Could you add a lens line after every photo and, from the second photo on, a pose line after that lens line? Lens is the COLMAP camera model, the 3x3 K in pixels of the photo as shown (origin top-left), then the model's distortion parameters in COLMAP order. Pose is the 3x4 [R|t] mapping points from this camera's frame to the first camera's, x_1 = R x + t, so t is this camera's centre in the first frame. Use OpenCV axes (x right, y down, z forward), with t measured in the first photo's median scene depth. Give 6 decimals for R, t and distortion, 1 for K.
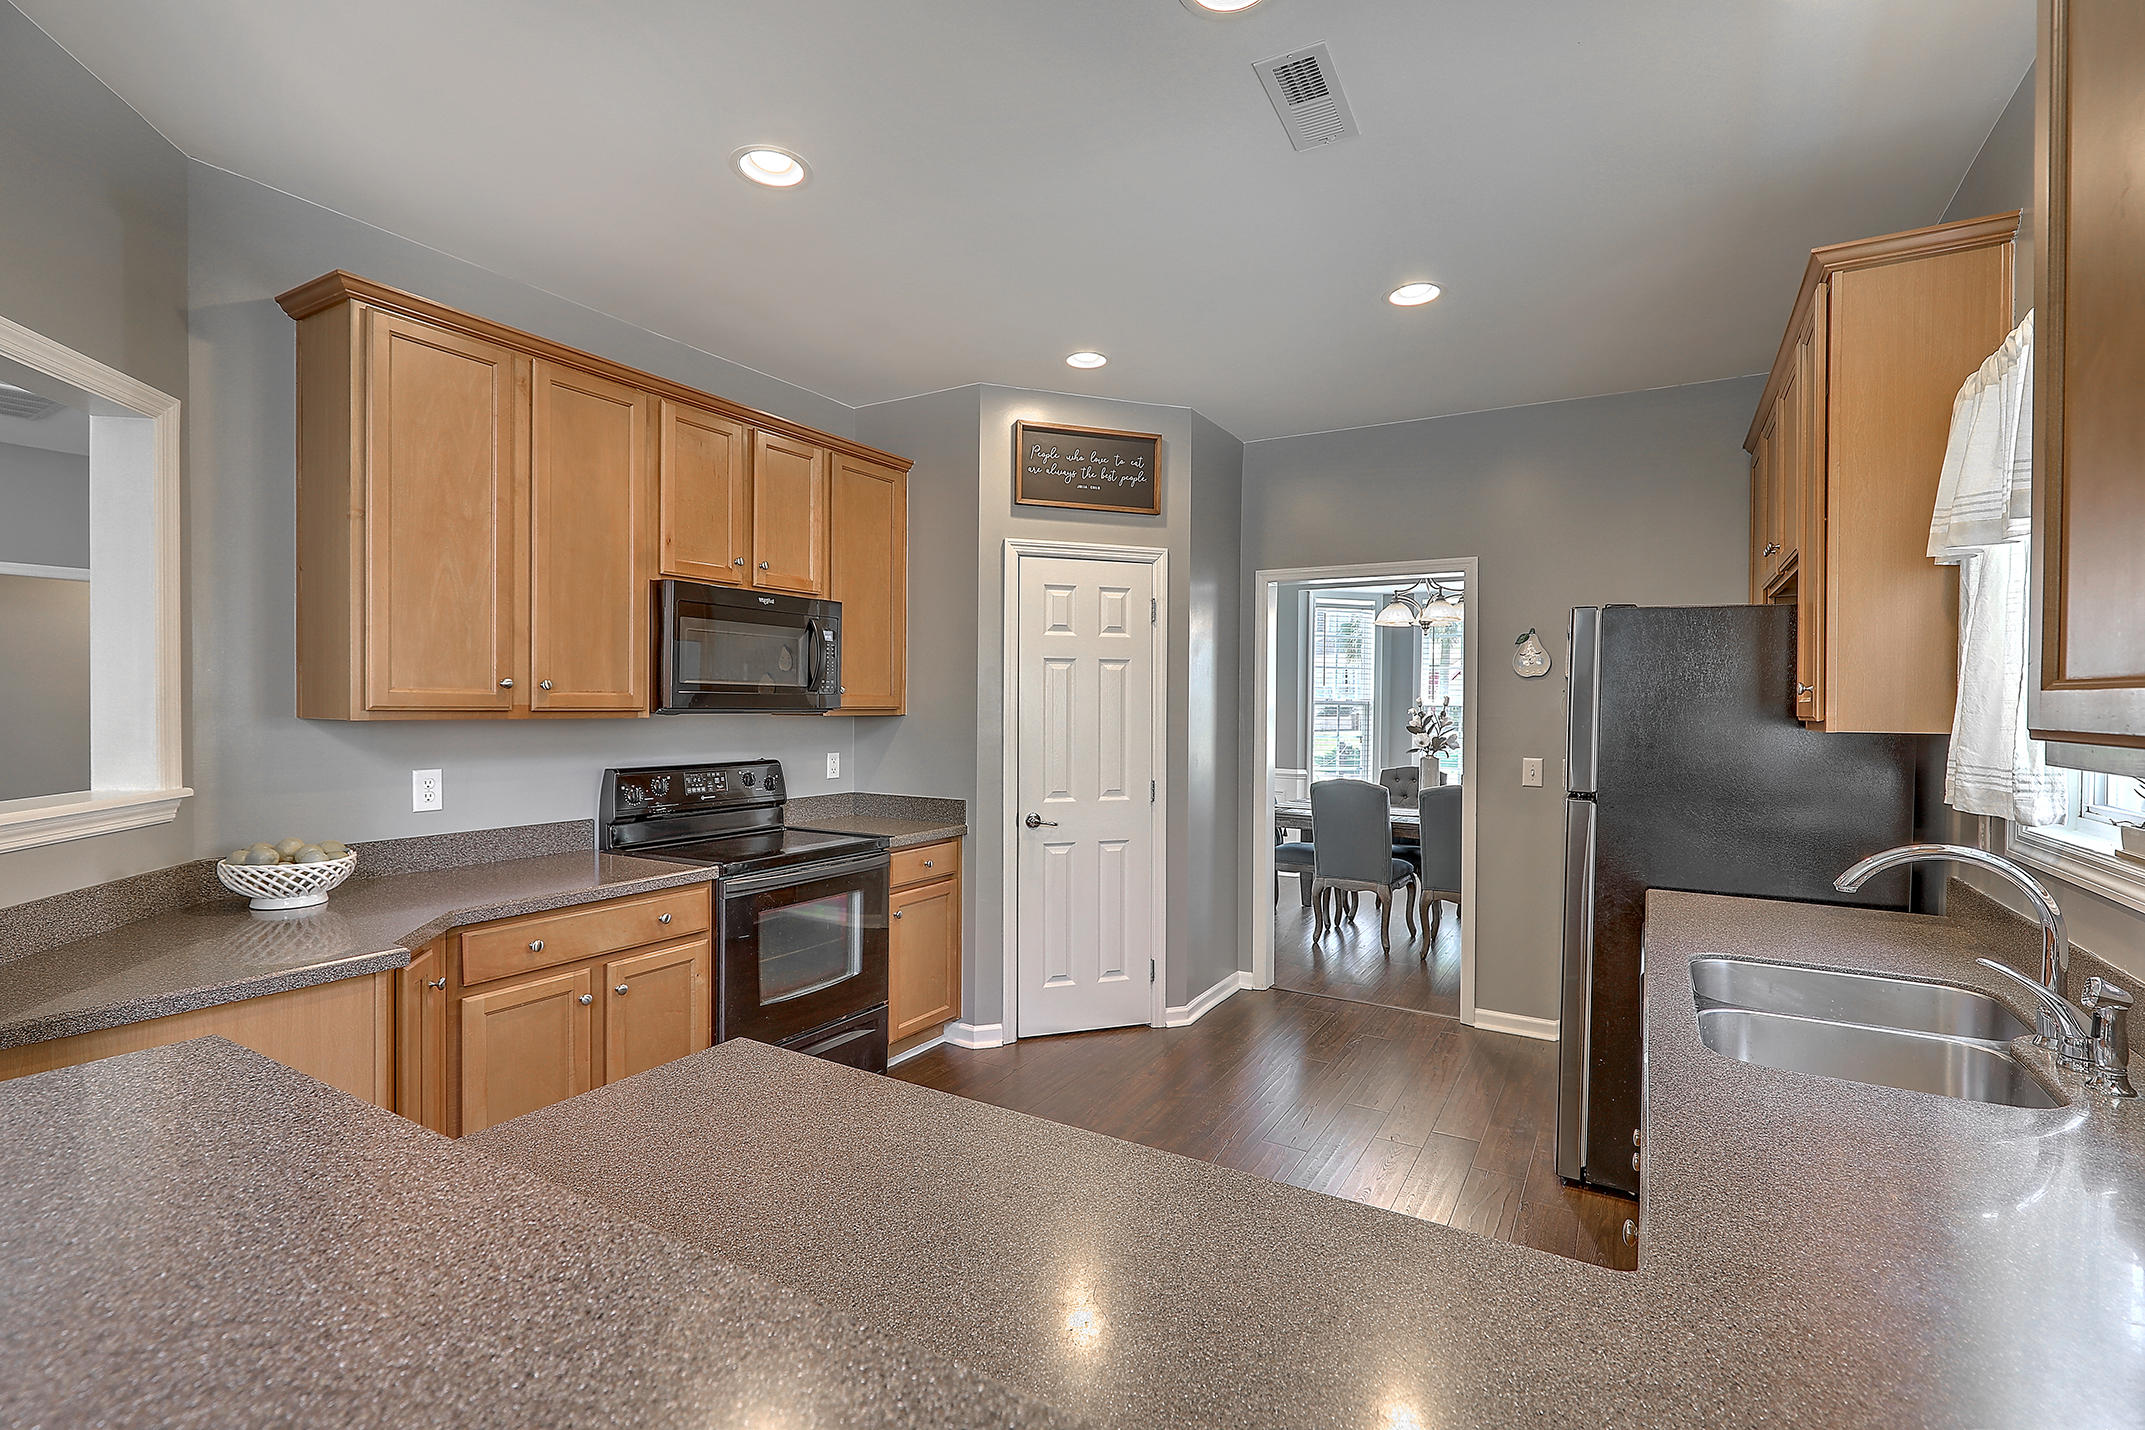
lens RADIAL K [[967.0, 0, 1082.2], [0, 967.0, 712.0], [0, 0, 1]] dist [-0.002780, -0.001687]
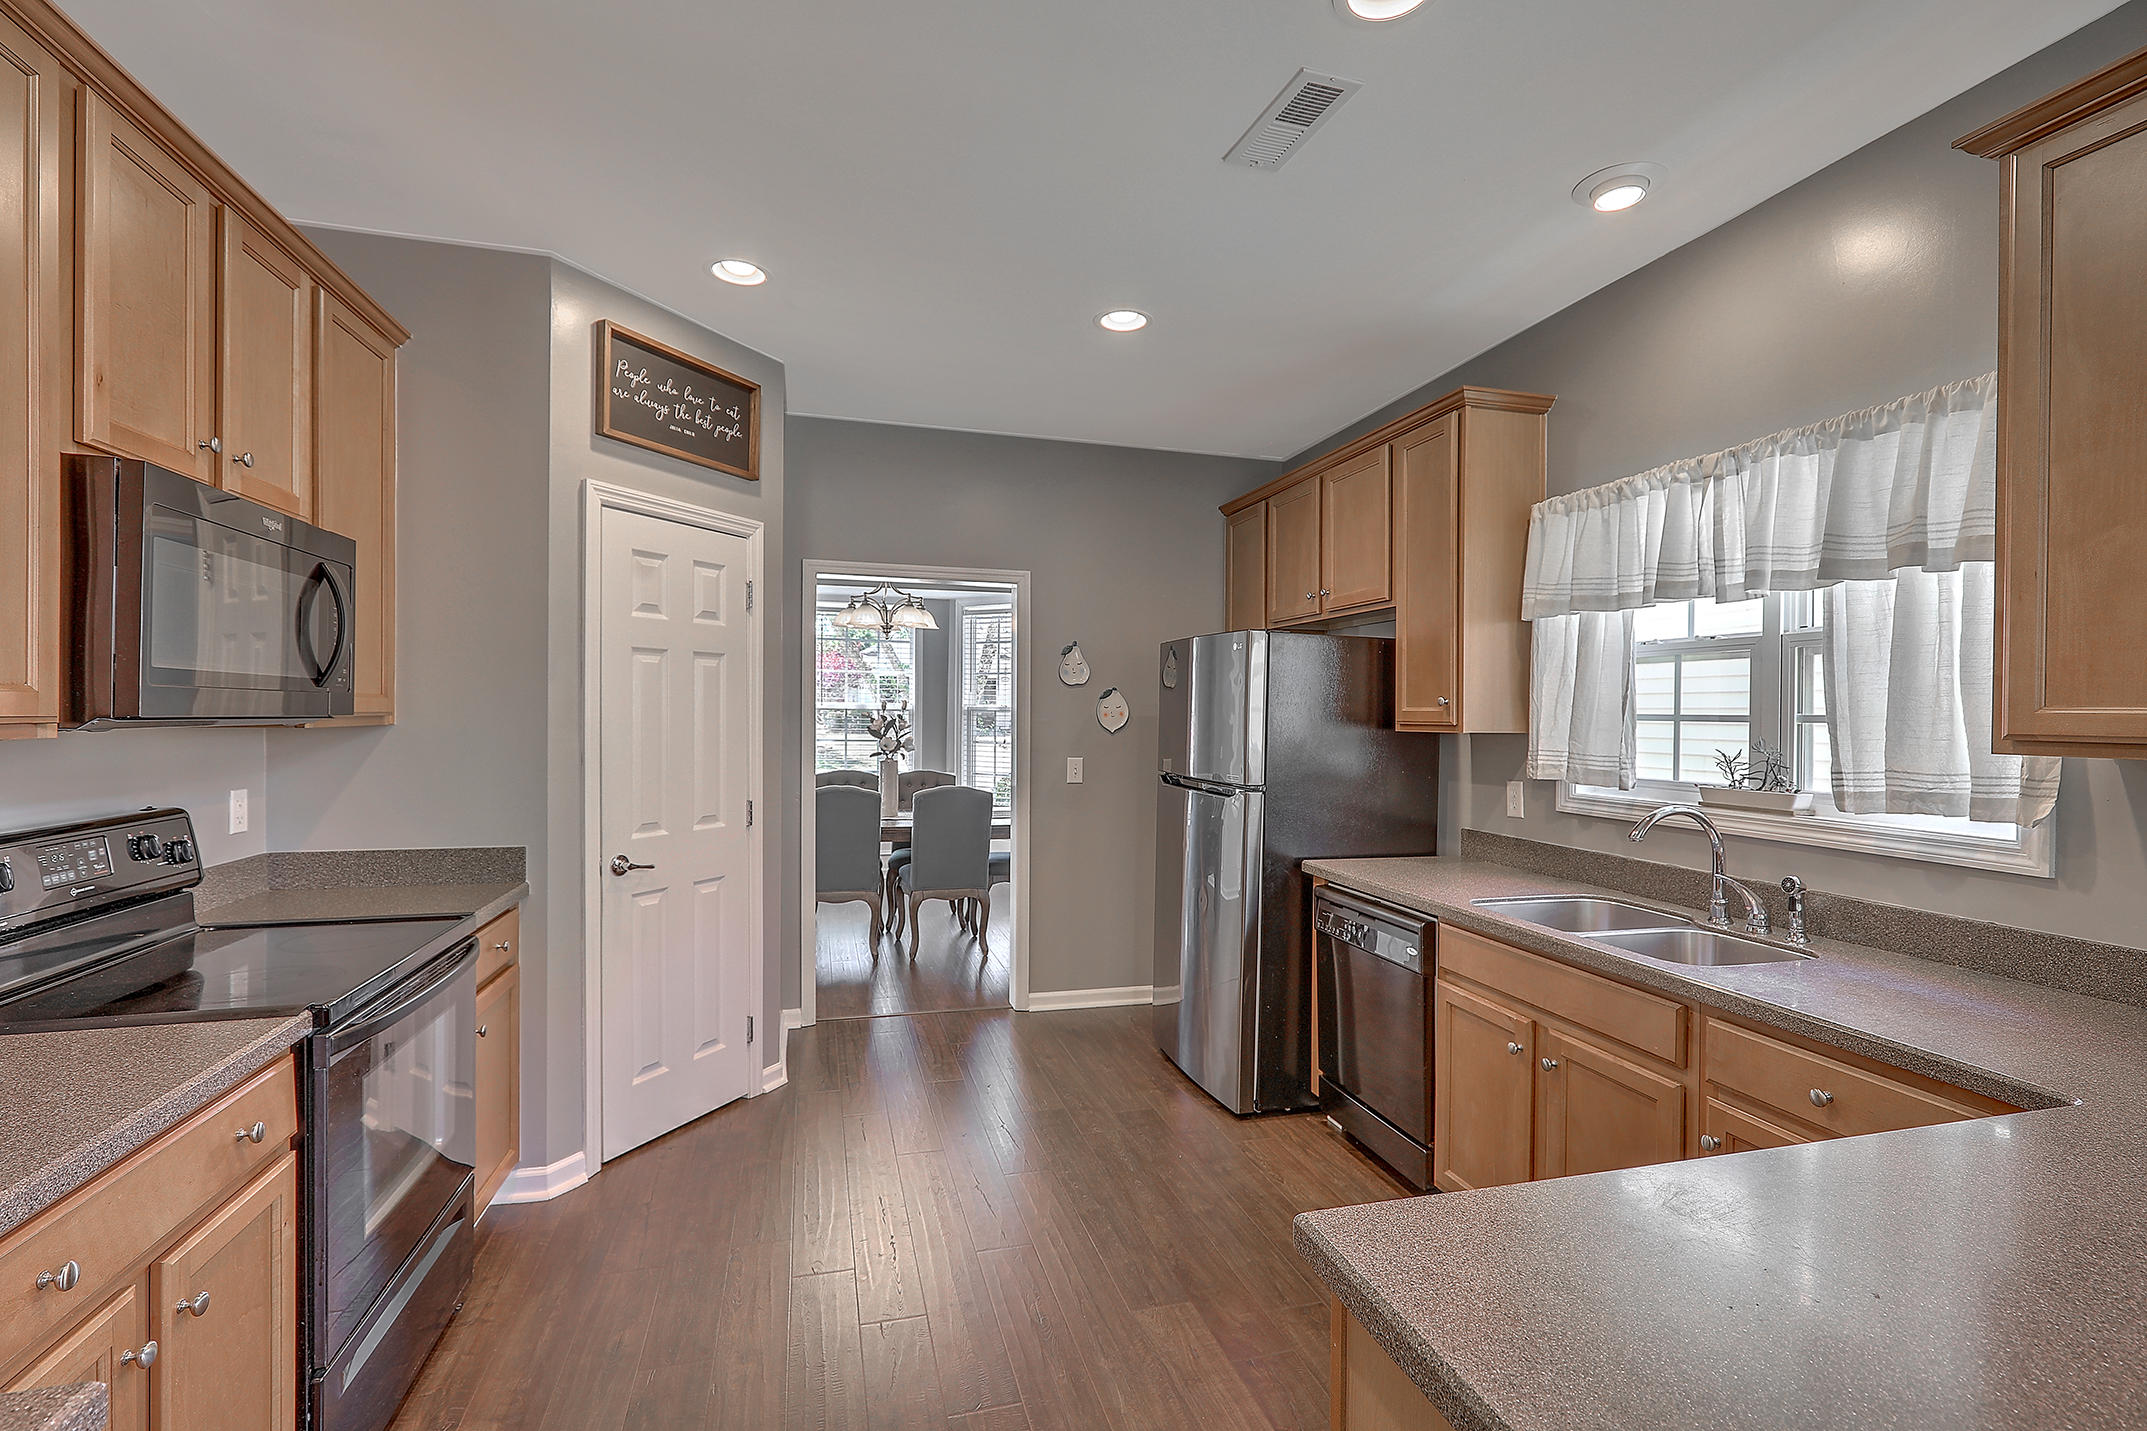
lens RADIAL K [[967.9, 0, 1076.3], [0, 967.9, 717.9], [0, 0, 1]] dist [-0.002780, -0.001687]
pose [[0.690150, -0.004333, 0.723654, -0.342057], [0.000059, 0.999982, 0.005932, -0.005134], [-0.723667, -0.004051, 0.690138, 0.231266]]
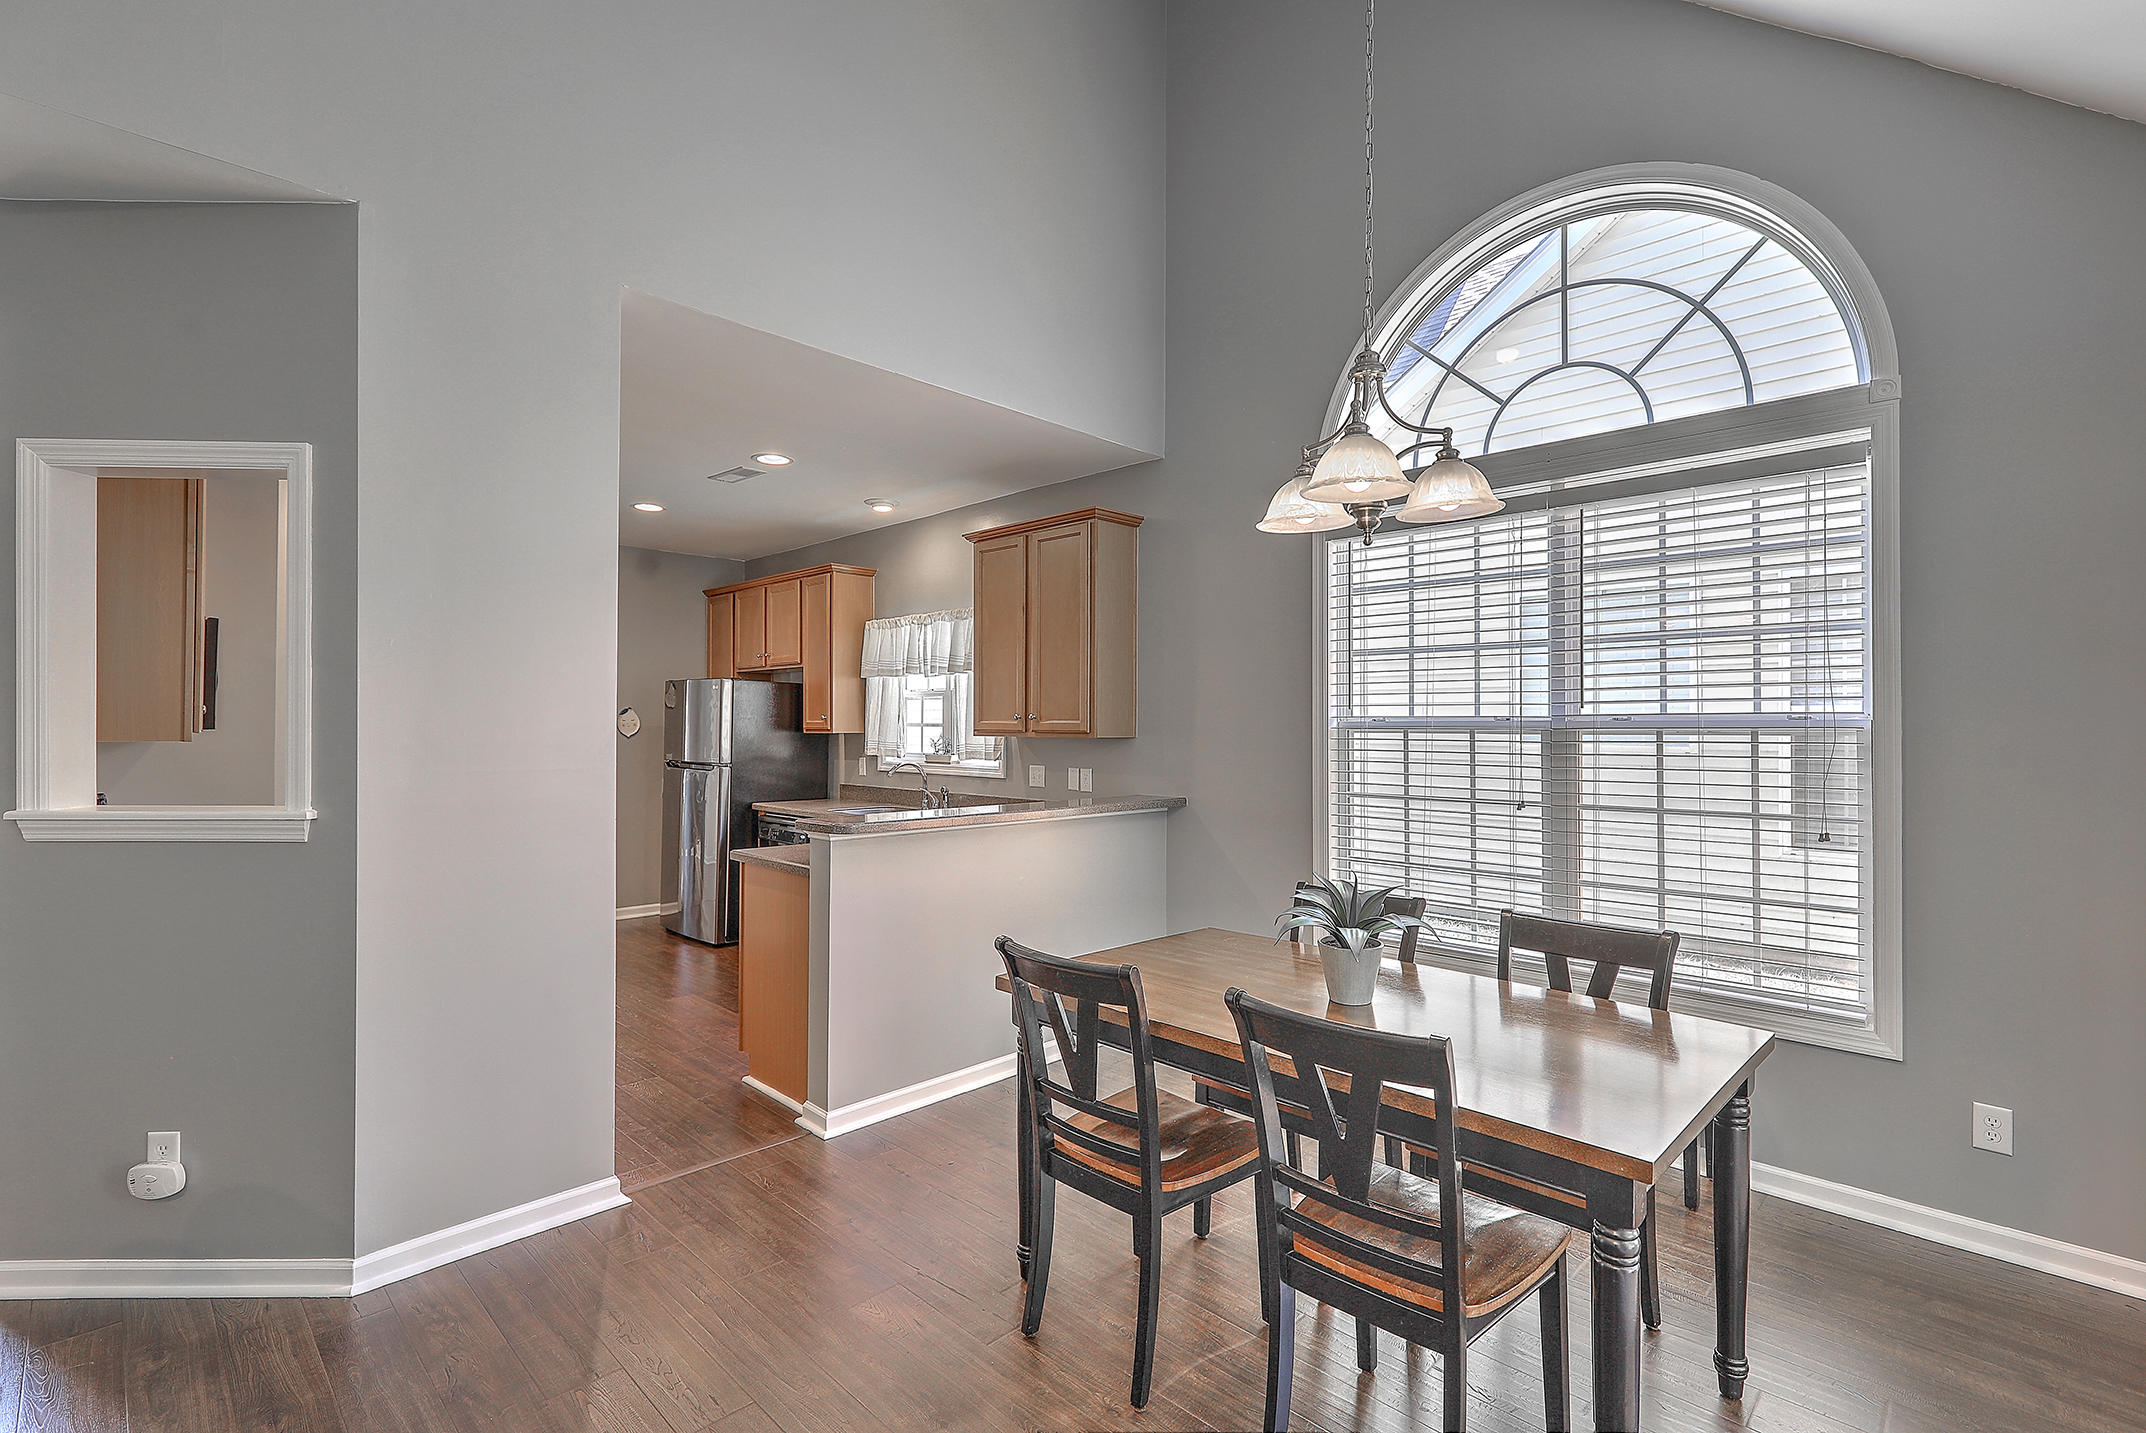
lens RADIAL K [[967.5, 0, 1076.1], [0, 967.5, 718.3], [0, 0, 1]] dist [-0.002780, -0.001687]
pose [[0.238325, 0.002038, 0.971183, -0.908758], [0.003701, 0.999989, -0.003006, -0.005944], [-0.971178, 0.004311, 0.238315, -0.155747]]
